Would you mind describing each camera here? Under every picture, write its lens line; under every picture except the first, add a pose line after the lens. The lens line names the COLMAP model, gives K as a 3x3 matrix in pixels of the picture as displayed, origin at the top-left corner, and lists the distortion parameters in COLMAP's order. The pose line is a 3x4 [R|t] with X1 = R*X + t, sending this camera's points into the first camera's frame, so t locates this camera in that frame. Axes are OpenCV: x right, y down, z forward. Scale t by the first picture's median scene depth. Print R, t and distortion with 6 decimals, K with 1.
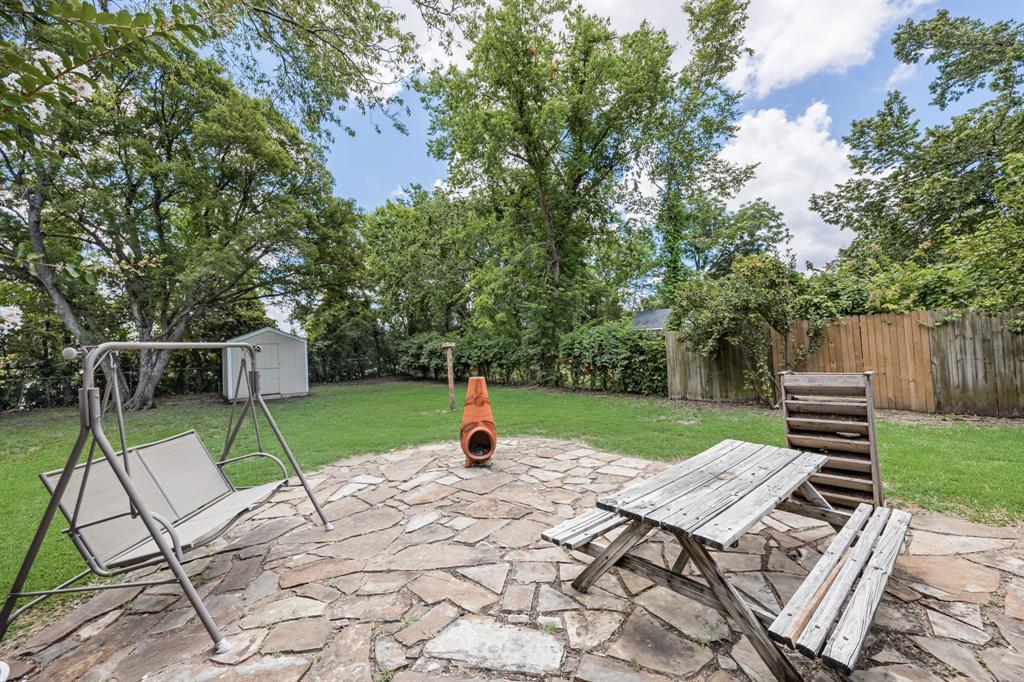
lens RADIAL K [[407.2, 0, 510.2], [0, 407.2, 352.6], [0, 0, 1]] dist [0.011559, -0.000116]
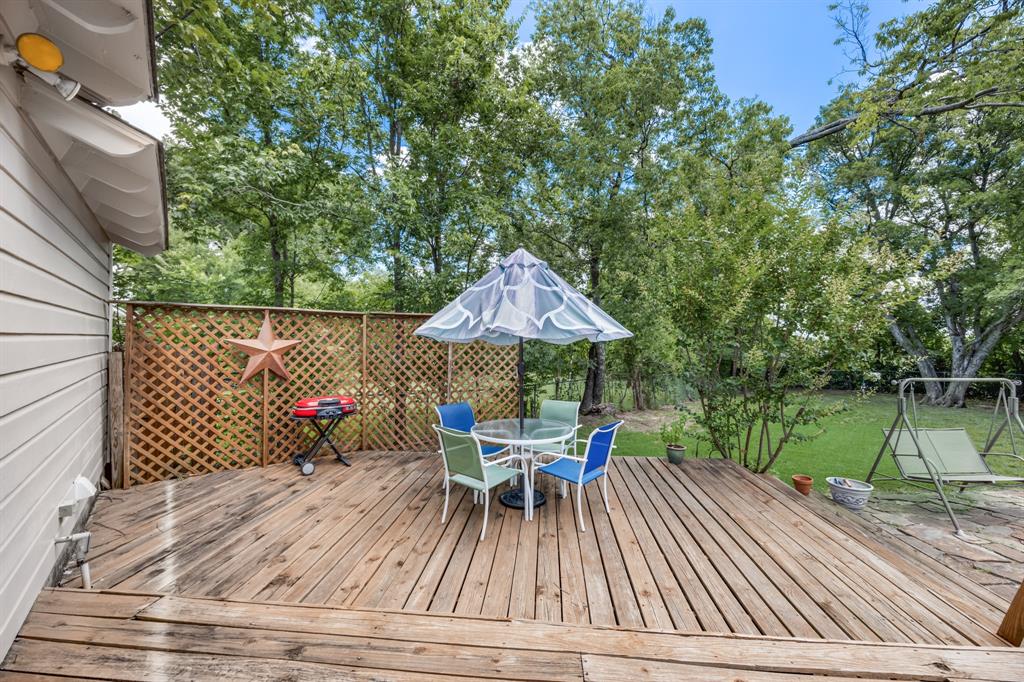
lens RADIAL K [[392.0, 0, 513.1], [0, 392.0, 334.0], [0, 0, 1]] dist [-0.001800, -0.000141]
pose [[-0.021761, 0.001635, -0.999762, 0.299399], [-0.022570, 0.999743, 0.002126, -0.054473], [0.999508, 0.022610, -0.021719, -0.279589]]
